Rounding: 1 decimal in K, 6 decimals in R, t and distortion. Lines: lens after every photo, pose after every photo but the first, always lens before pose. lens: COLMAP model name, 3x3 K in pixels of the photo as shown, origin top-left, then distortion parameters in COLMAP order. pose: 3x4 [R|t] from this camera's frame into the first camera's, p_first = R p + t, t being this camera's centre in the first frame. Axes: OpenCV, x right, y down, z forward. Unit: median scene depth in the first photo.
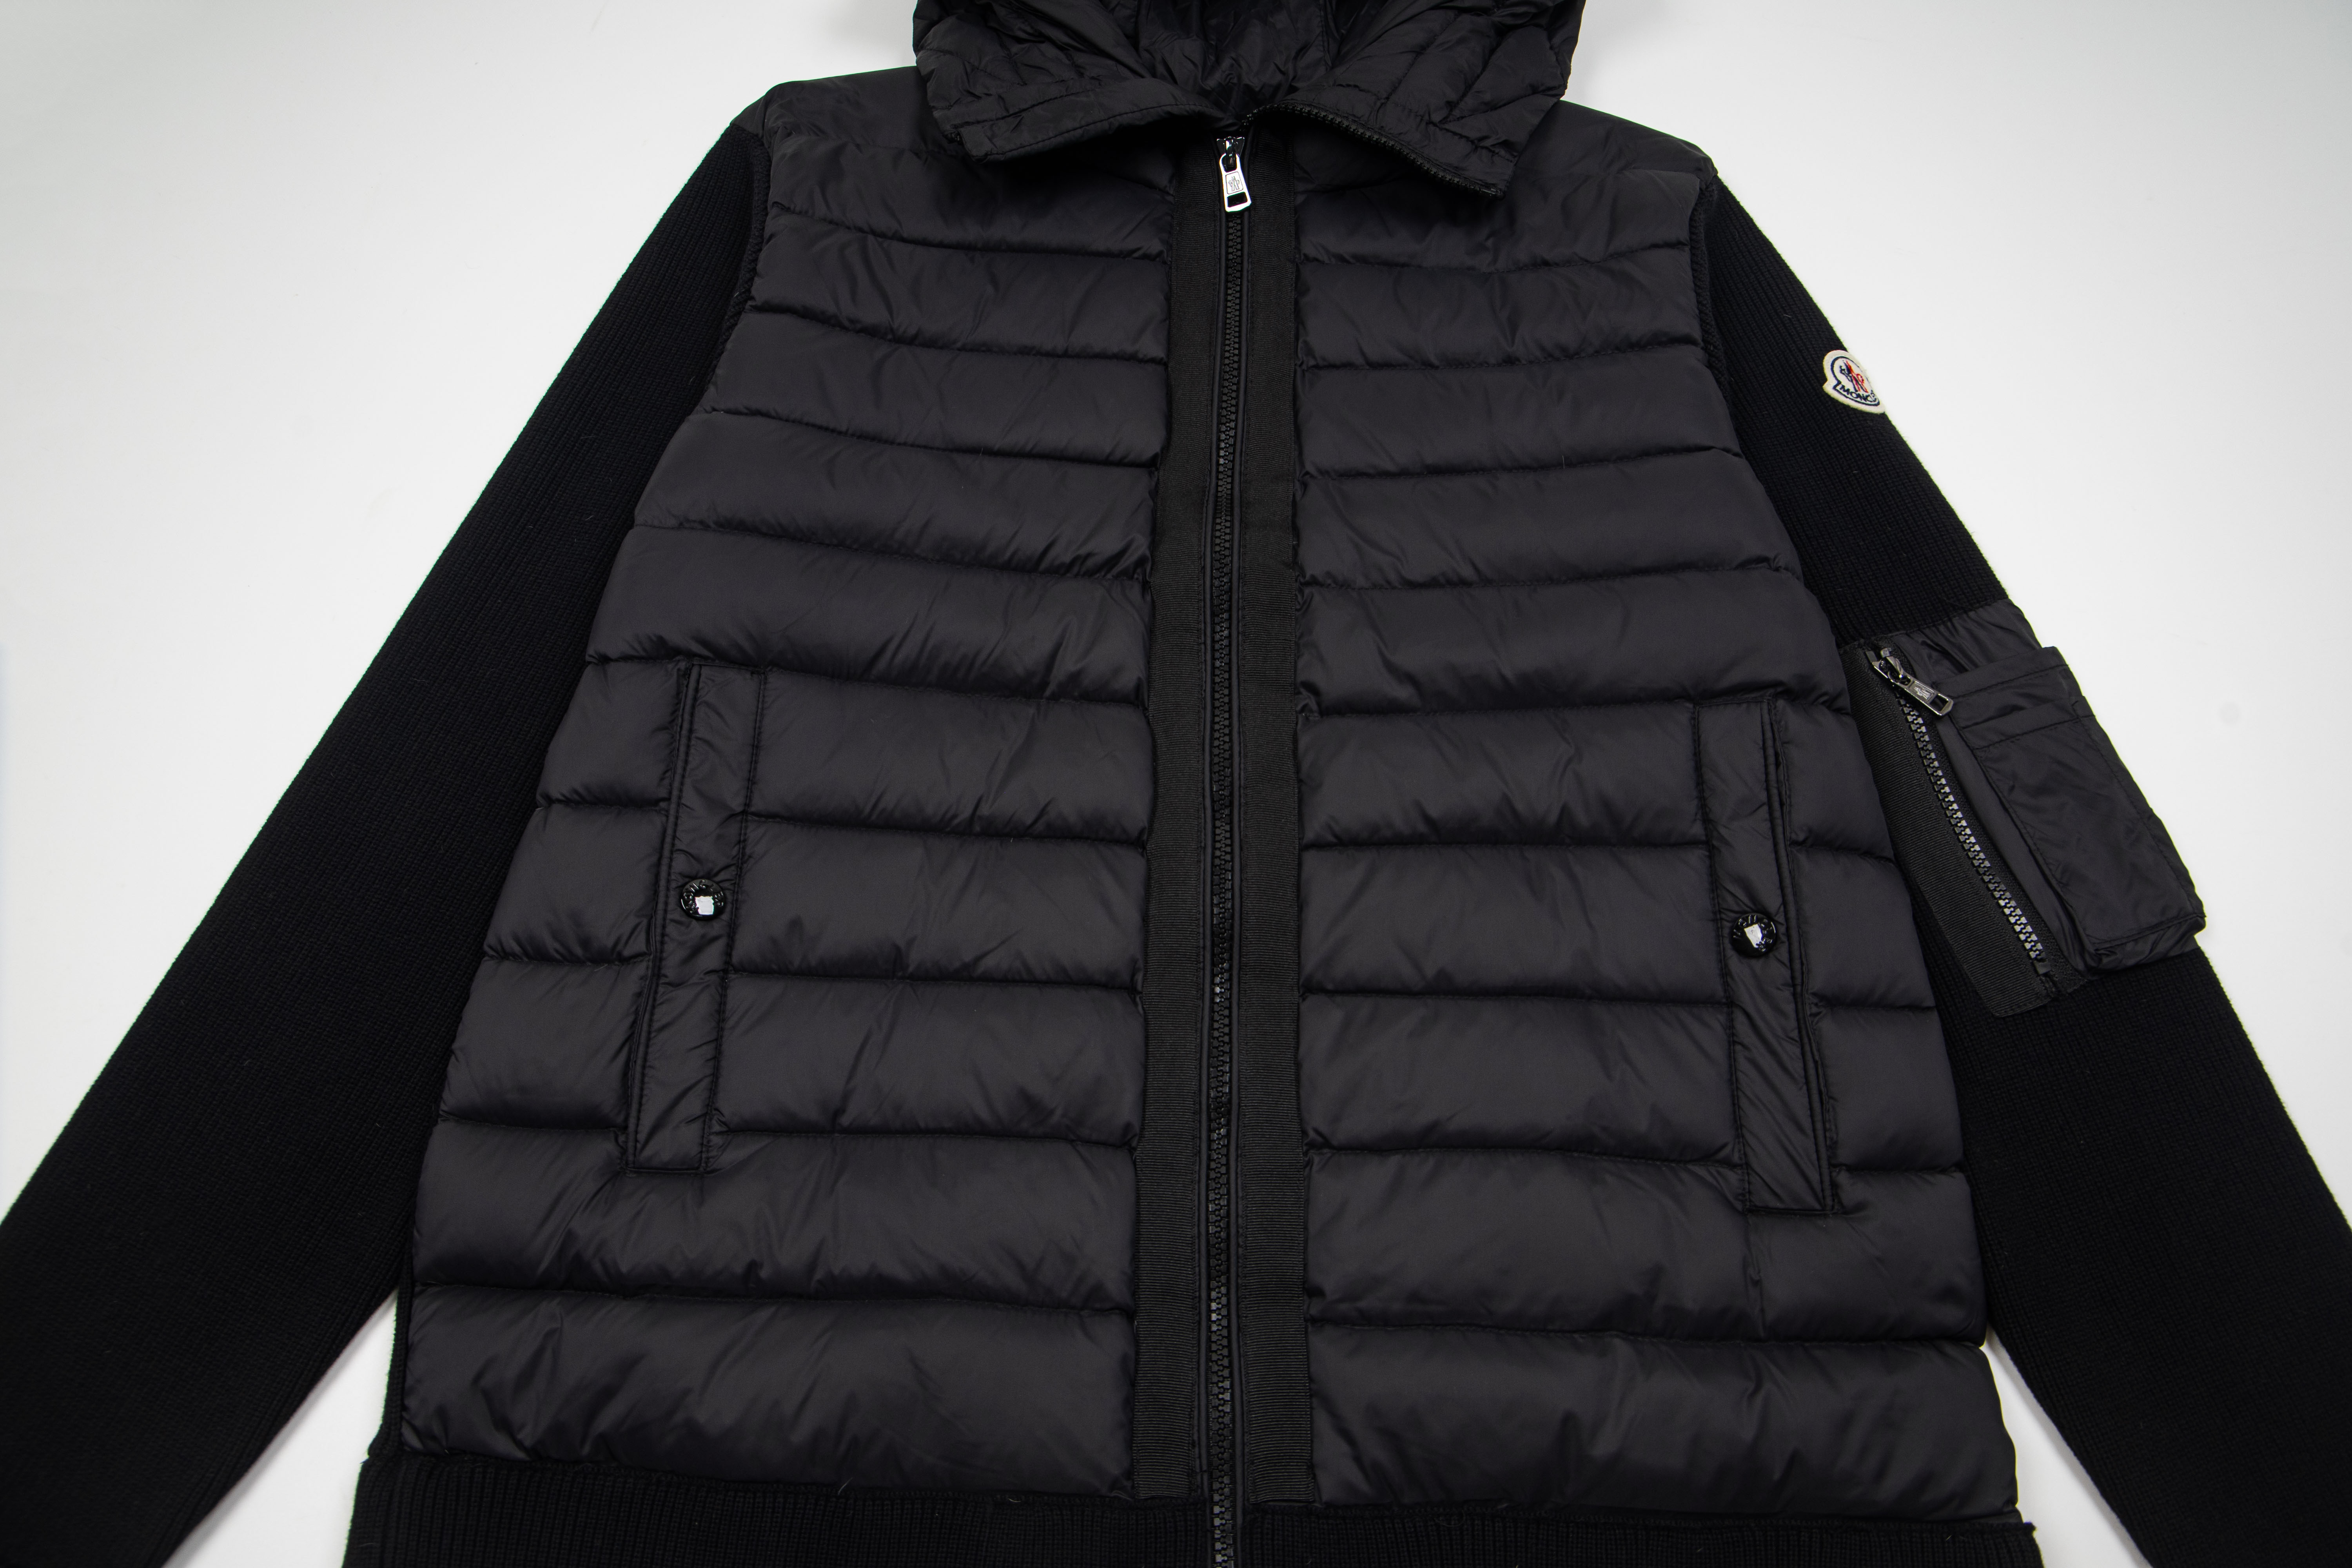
lens RADIAL K [[1648.7, 0, 1218.8], [0, 1648.7, 799.1], [0, 0, 1]] dist [-0.035322, 0.007279]
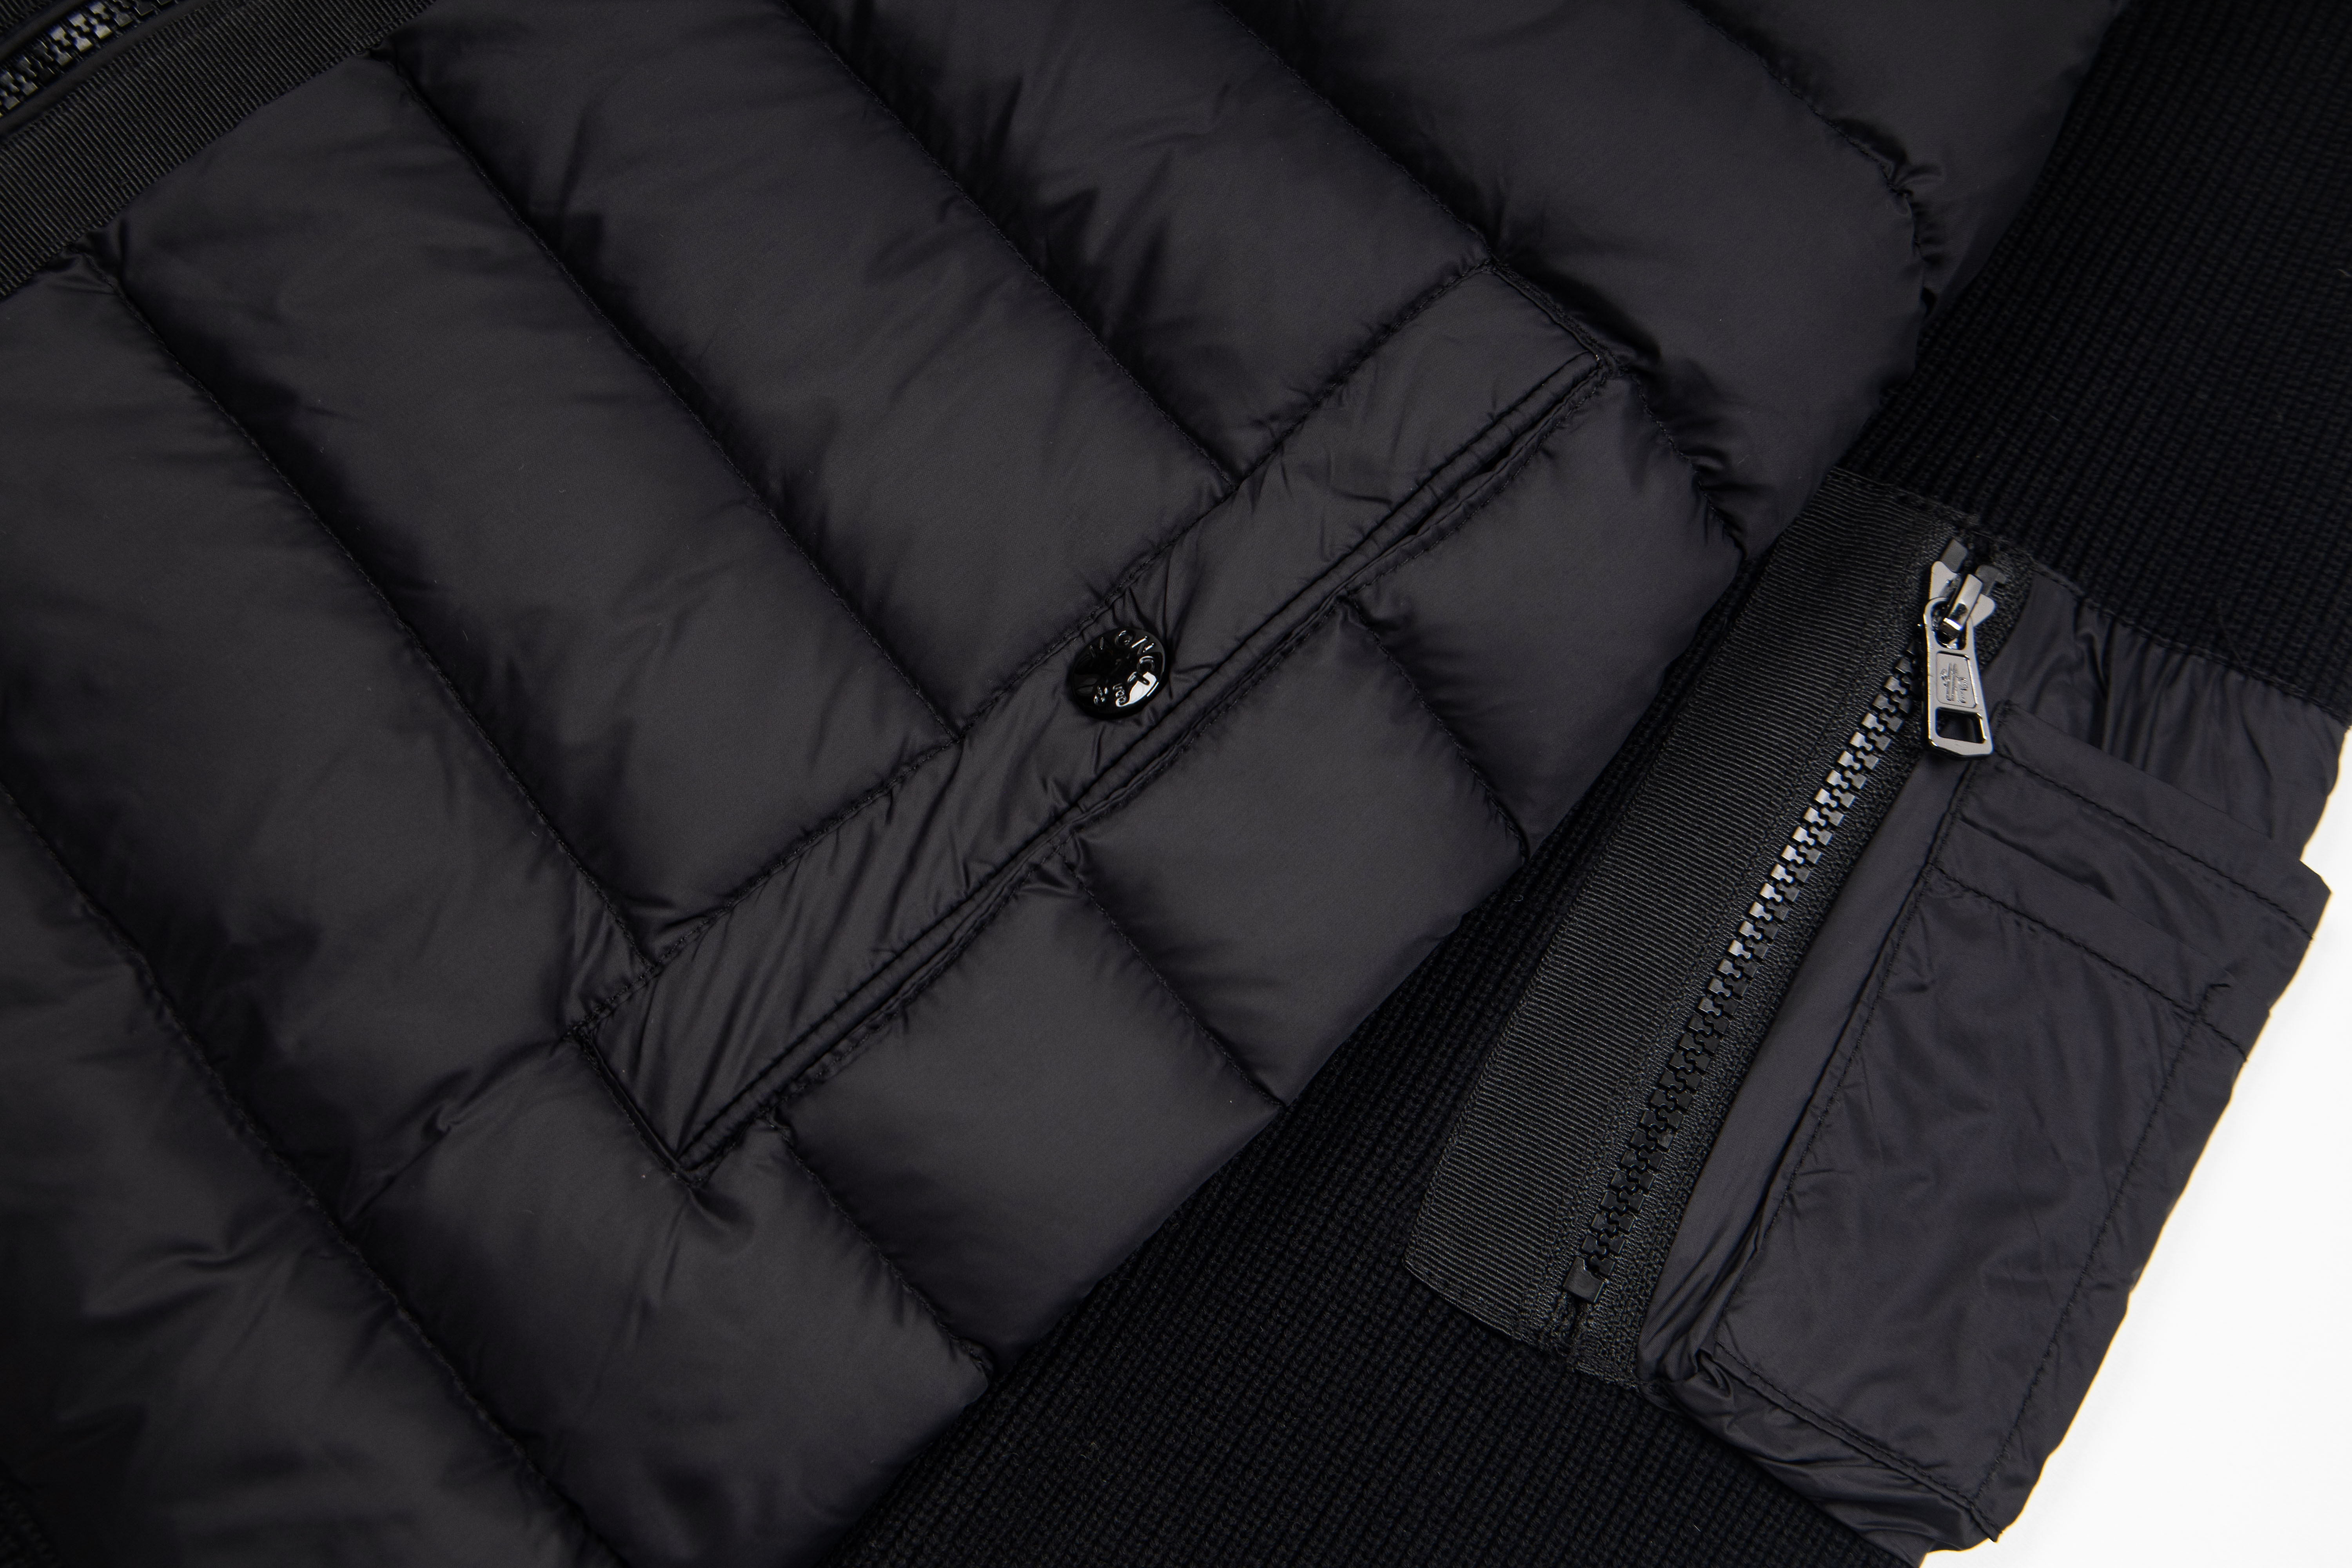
lens RADIAL K [[2653.5, 0, 1176.0], [0, 2653.5, 784.0], [0, 0, 1]] dist [0.136433, -0.005847]
pose [[0.665575, 0.729826, -0.156091, 0.468623], [-0.711206, 0.683630, 0.163818, -0.021434], [0.226267, 0.001980, 0.974063, 0.331356]]
